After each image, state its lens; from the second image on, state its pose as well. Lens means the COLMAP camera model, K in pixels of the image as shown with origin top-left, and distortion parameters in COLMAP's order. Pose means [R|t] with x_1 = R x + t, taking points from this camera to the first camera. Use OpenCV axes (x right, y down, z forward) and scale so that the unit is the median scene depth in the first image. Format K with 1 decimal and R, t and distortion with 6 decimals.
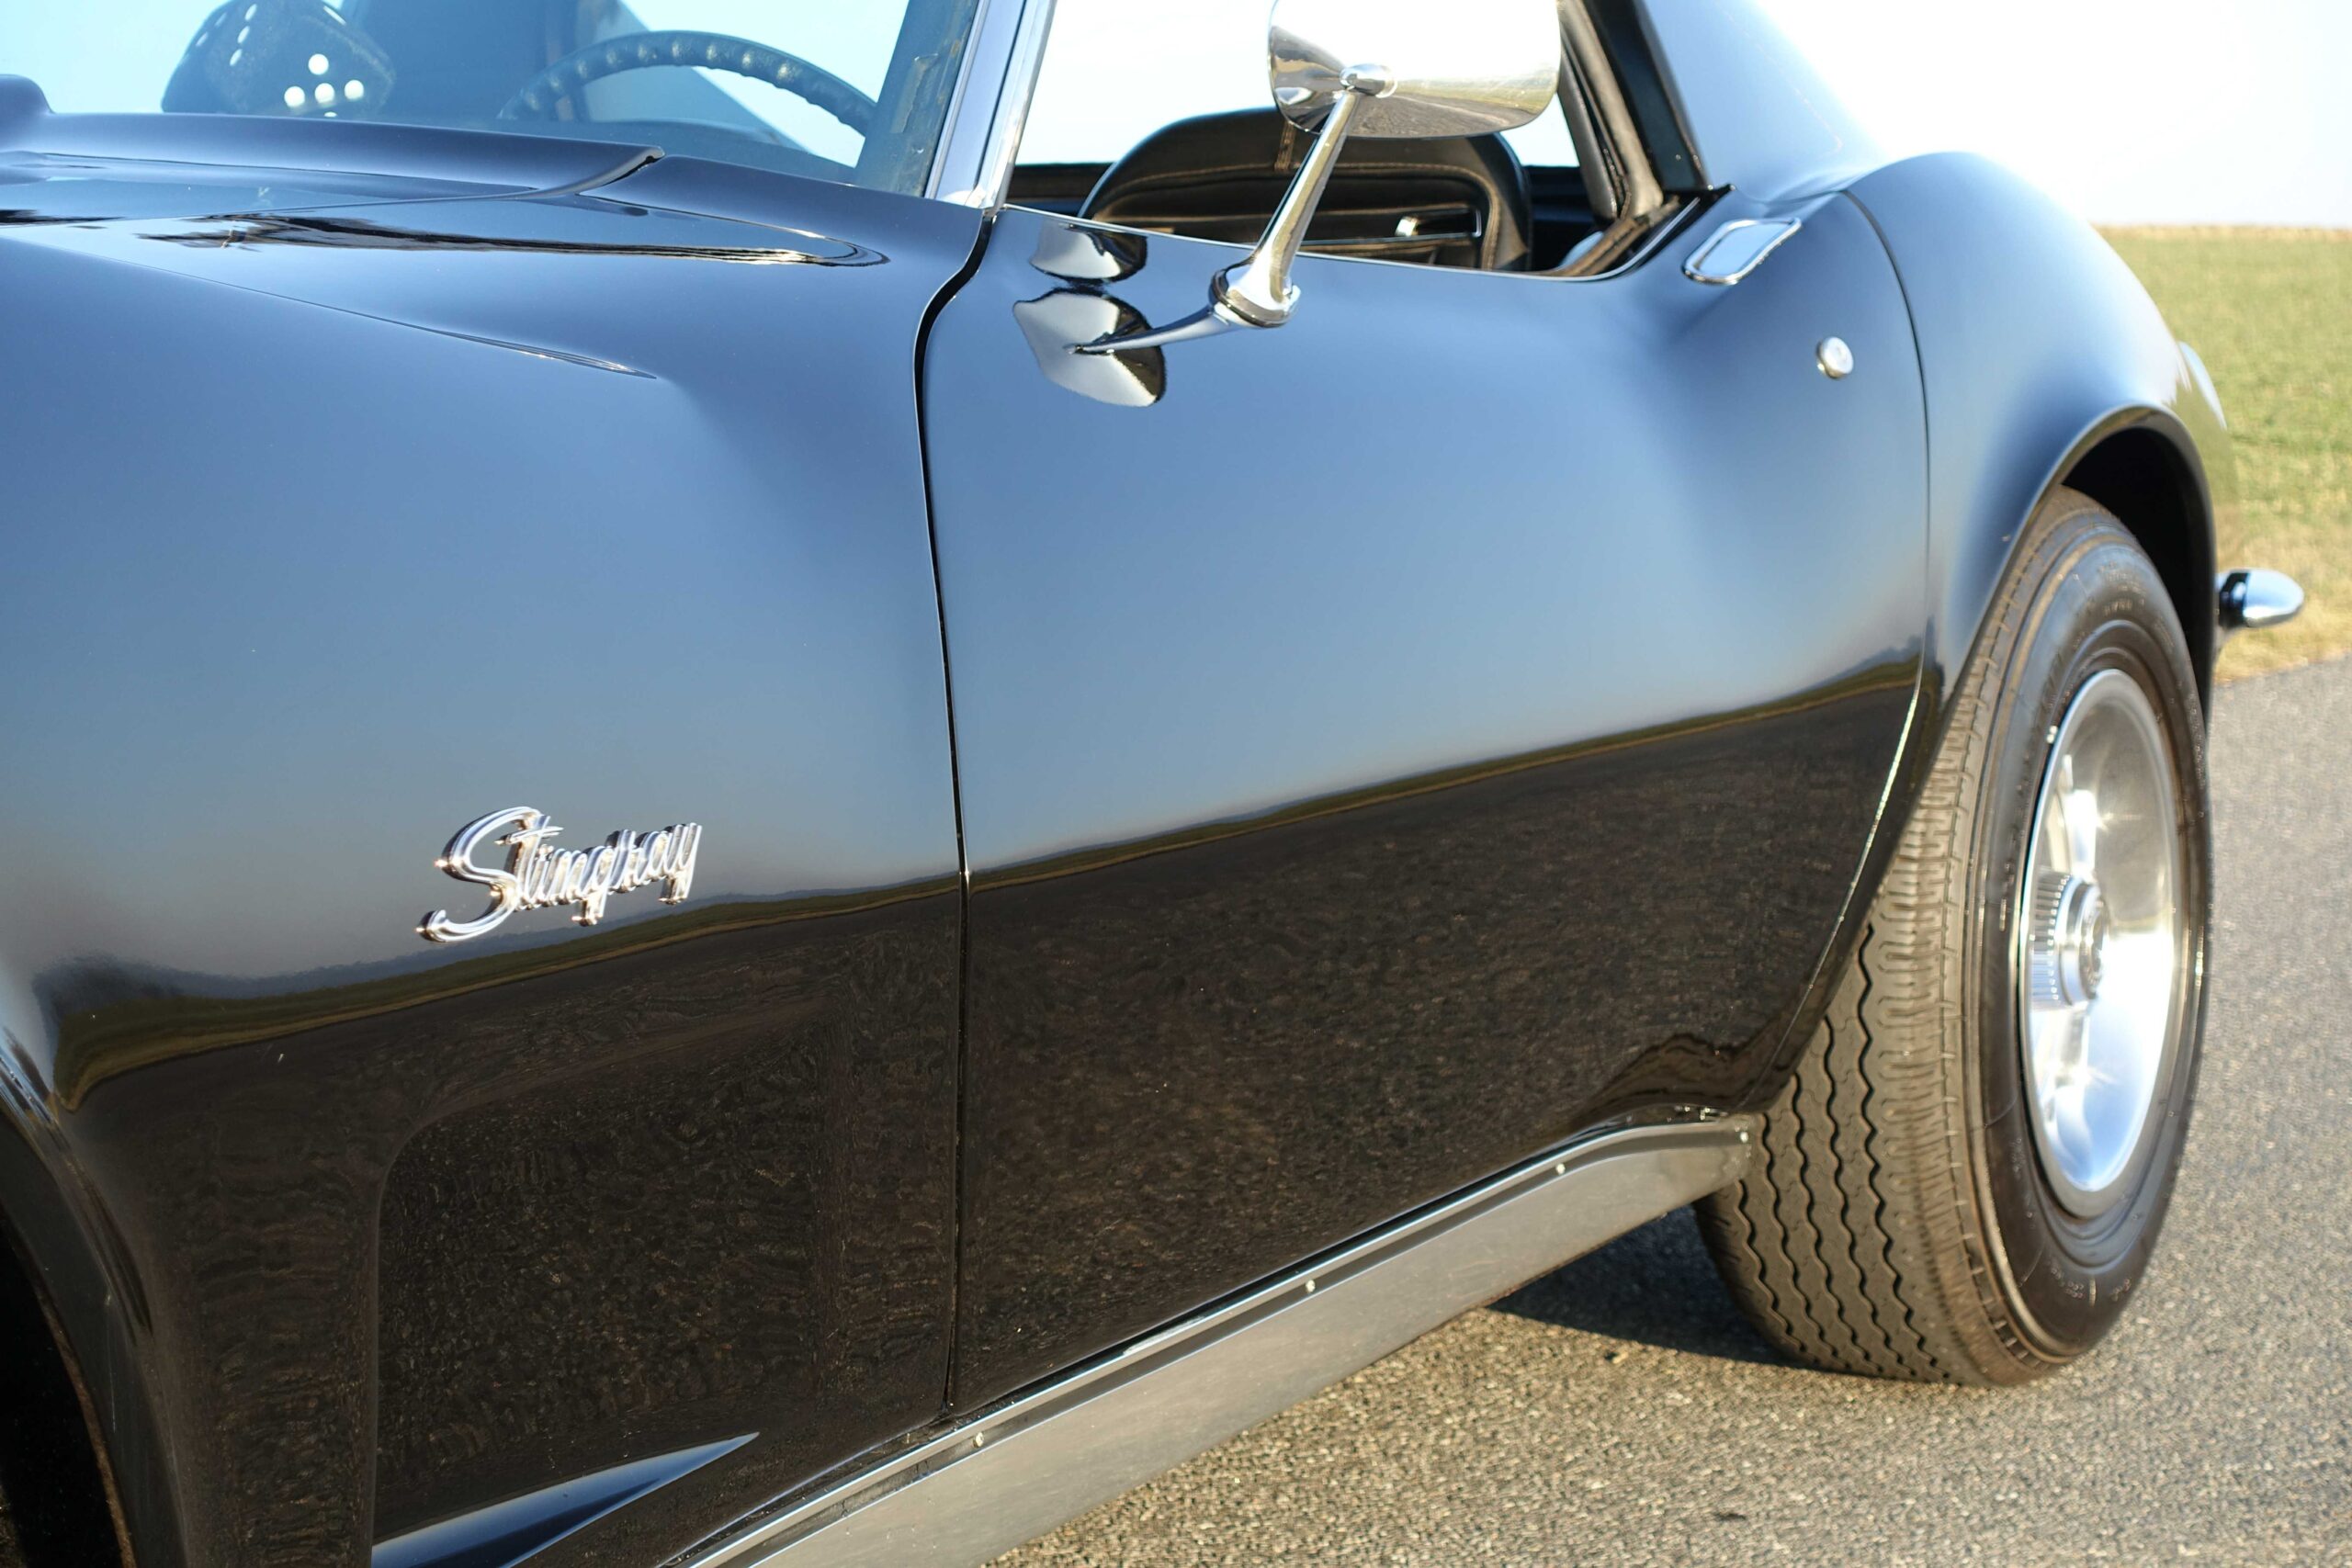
lens RADIAL K [[4002.2, 0, 1181.5], [0, 4002.2, 782.0], [0, 0, 1]] dist [-0.060834, 0.000000]
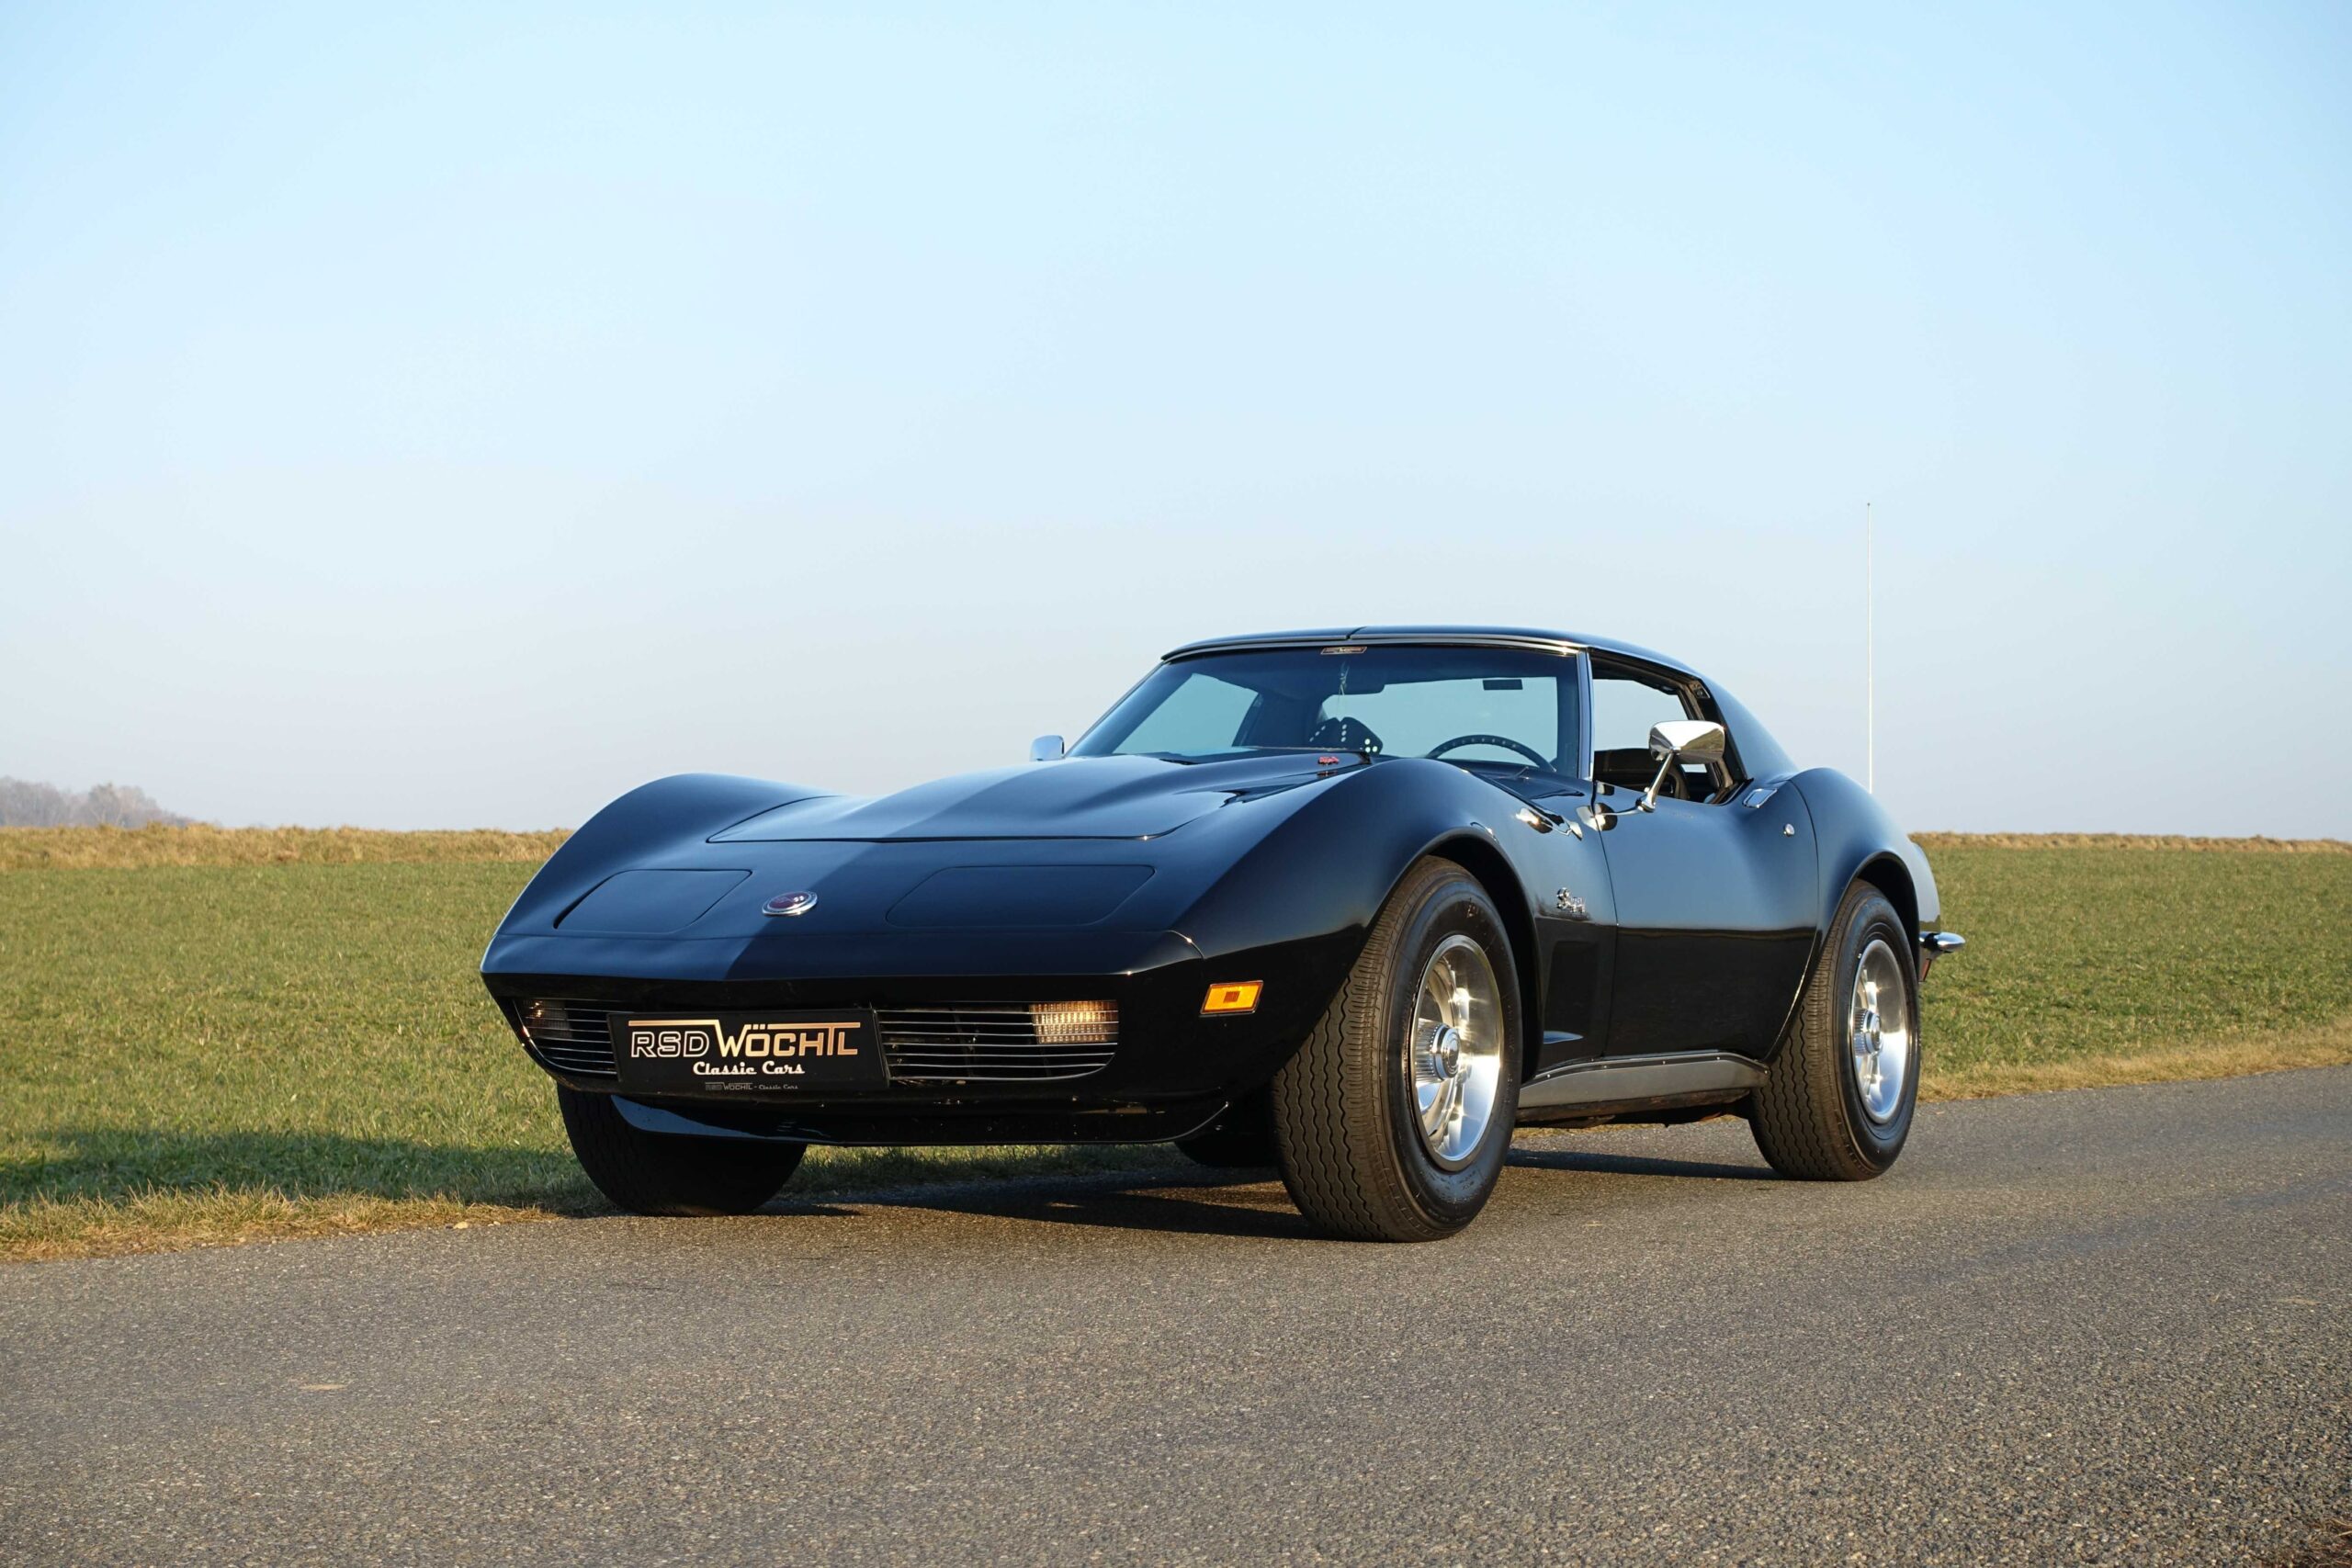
lens RADIAL K [[4475.8, 0, 1182.8], [0, 4475.8, 786.3], [0, 0, 1]] dist [0.010239, 0.000000]
pose [[0.998719, 0.004255, 0.050425, -0.473756], [0.003349, 0.988715, -0.149769, 0.371607], [-0.050494, 0.149746, 0.987434, -2.382958]]
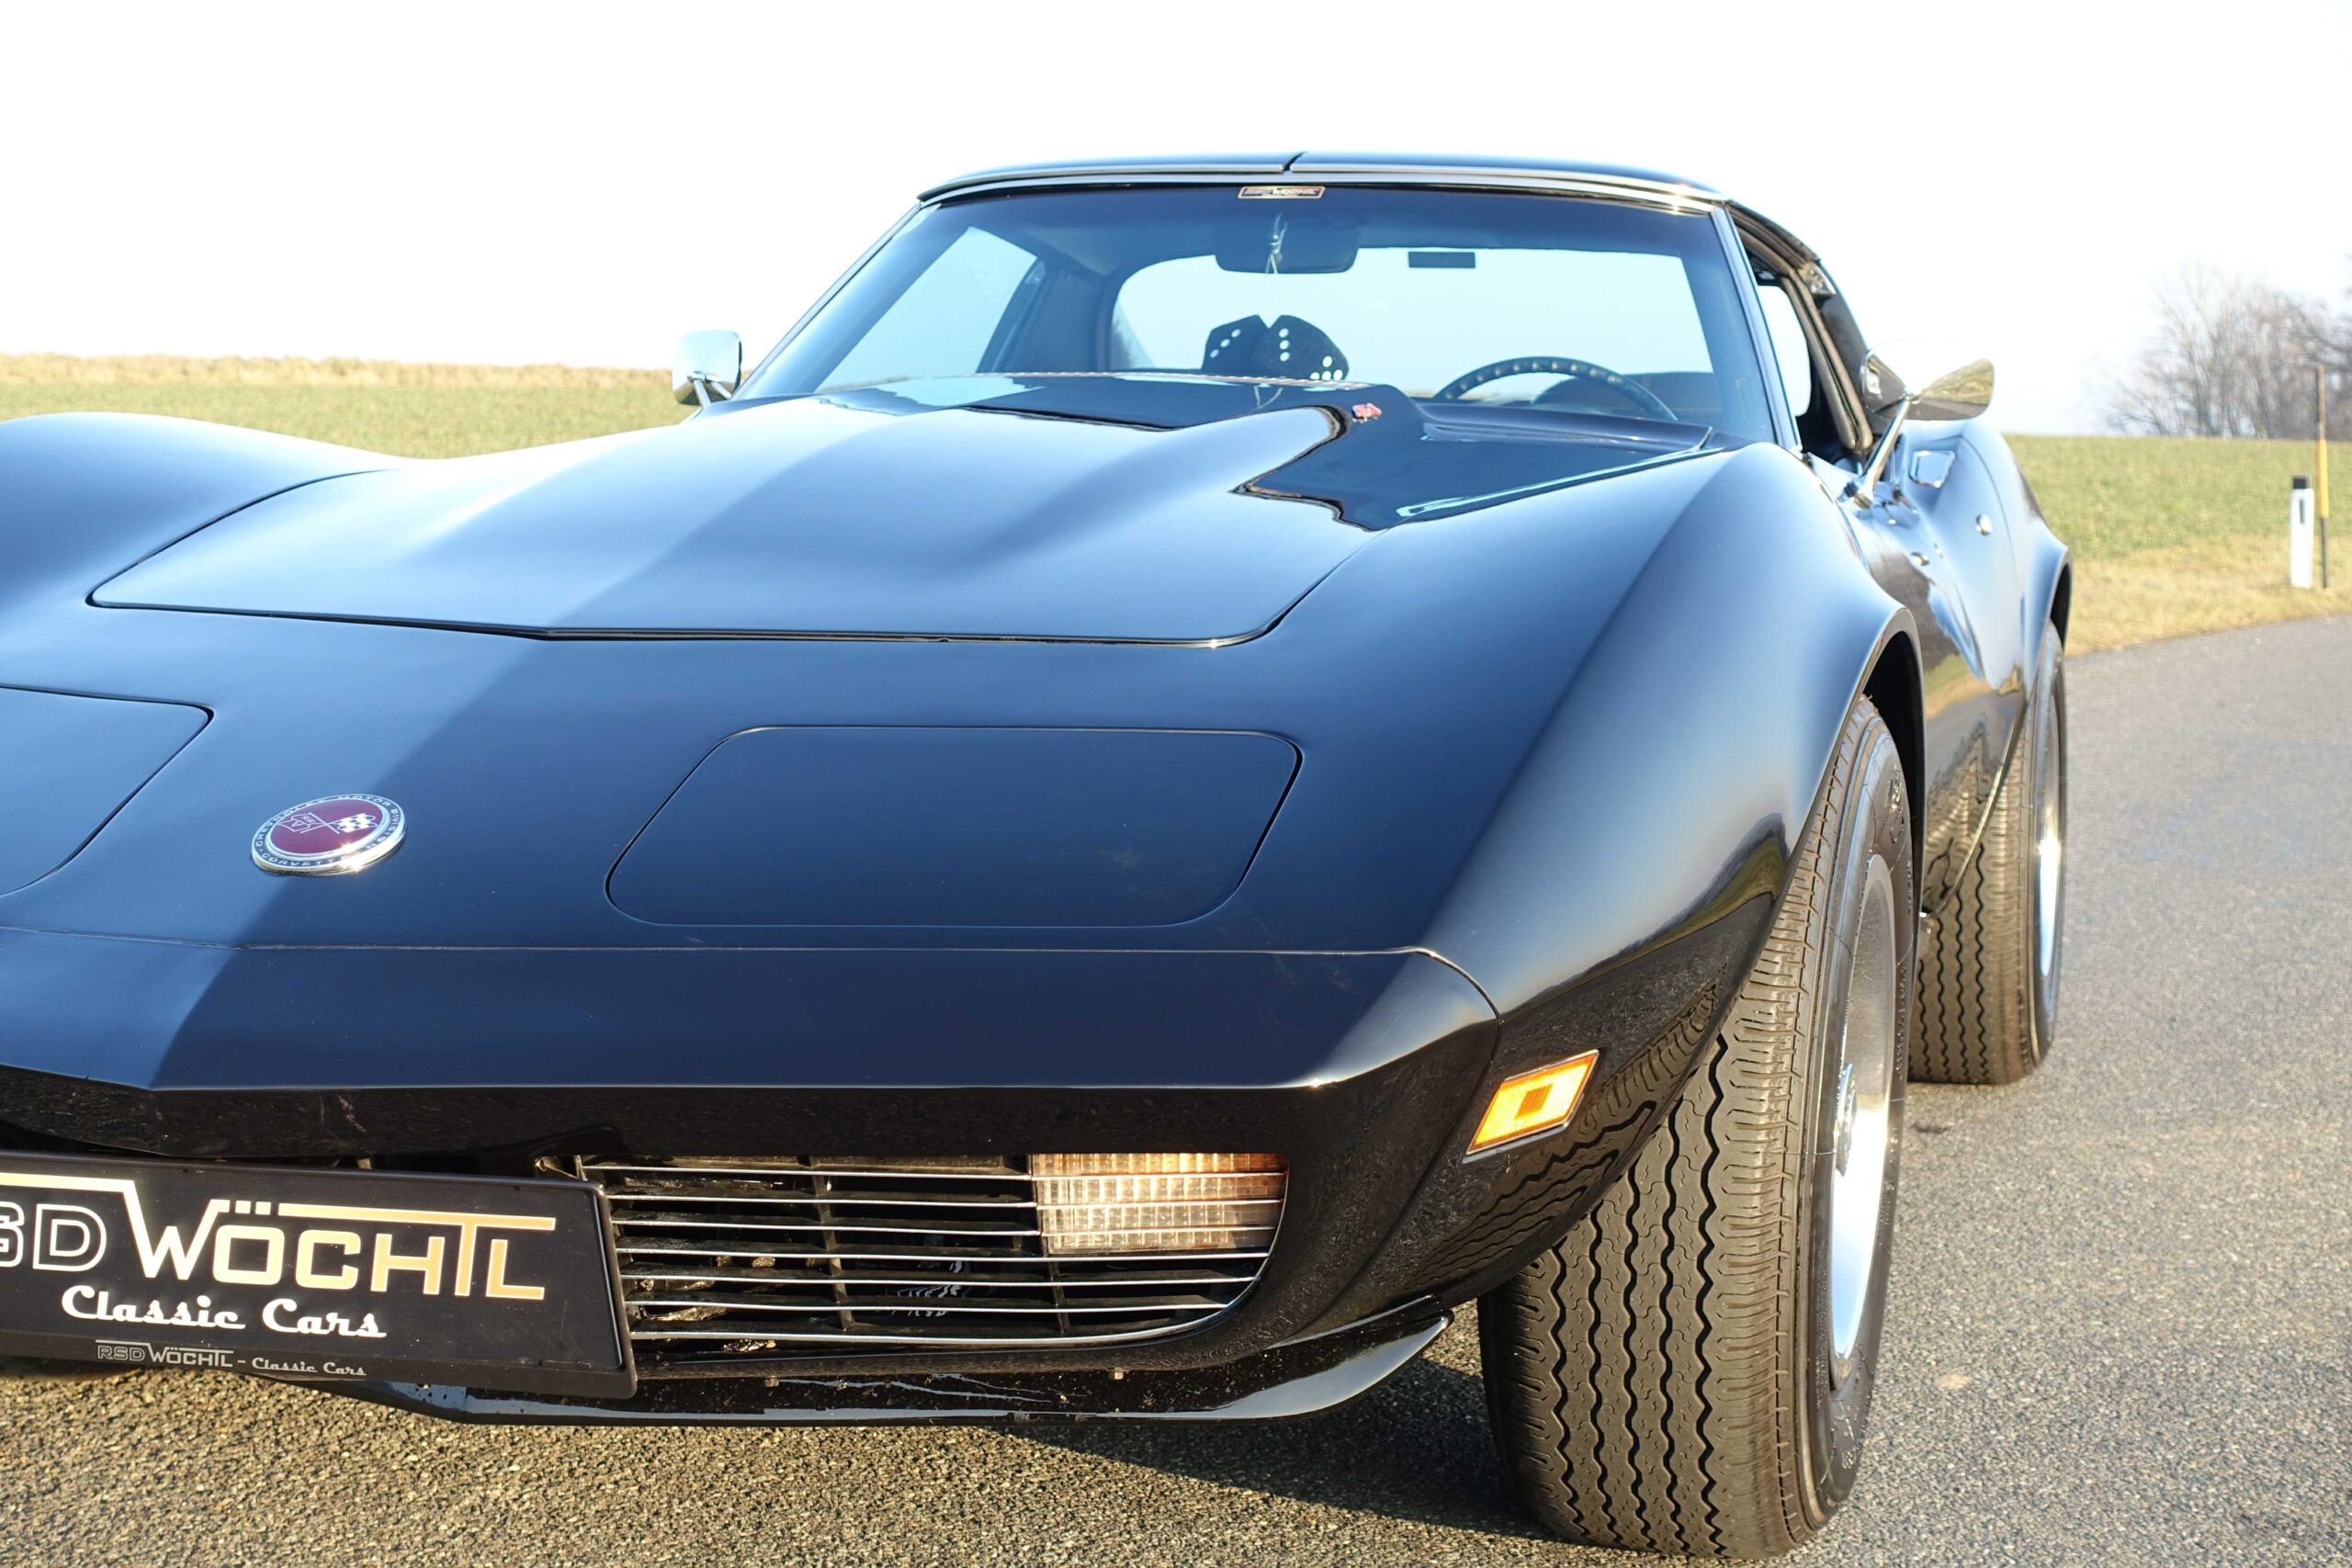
lens RADIAL K [[3817.1, 0, 1175.3], [0, 3817.1, 791.3], [0, 0, 1]] dist [0.011007, 0.000000]
pose [[0.974566, 0.001441, 0.224098, -0.575847], [0.004999, 0.999591, -0.028168, 0.067175], [-0.224047, 0.028572, 0.974159, -0.650887]]
